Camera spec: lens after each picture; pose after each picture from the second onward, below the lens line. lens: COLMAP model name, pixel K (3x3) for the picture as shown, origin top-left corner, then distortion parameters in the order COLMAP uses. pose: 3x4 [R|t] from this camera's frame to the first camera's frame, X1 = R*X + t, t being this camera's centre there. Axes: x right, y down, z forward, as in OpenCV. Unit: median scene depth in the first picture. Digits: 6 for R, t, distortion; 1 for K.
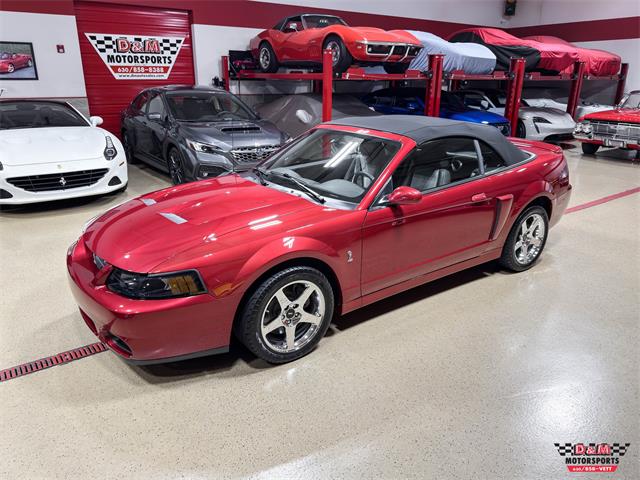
lens RADIAL K [[459.7, 0, 319.1], [0, 459.7, 246.3], [0, 0, 1]] dist [0.049048, -0.062413]
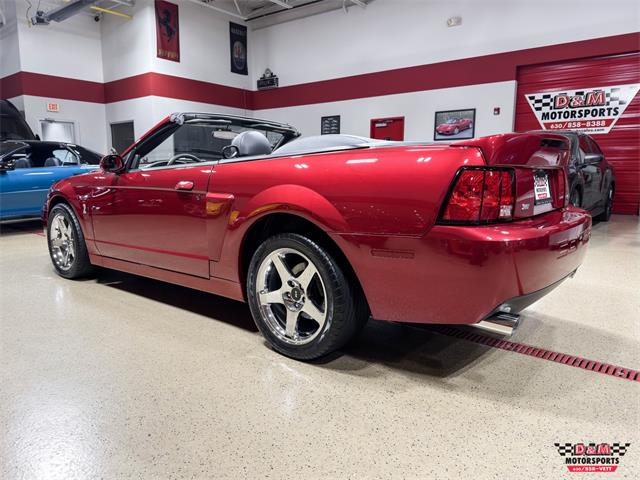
lens RADIAL K [[459.7, 0, 320.5], [0, 459.7, 242.2], [0, 0, 1]] dist [0.049048, -0.062413]
pose [[0.267750, 0.106939, -0.957535, 0.389588], [-0.372186, 0.928158, -0.000414, 0.019986], [0.888700, 0.356492, 0.288315, 0.388855]]
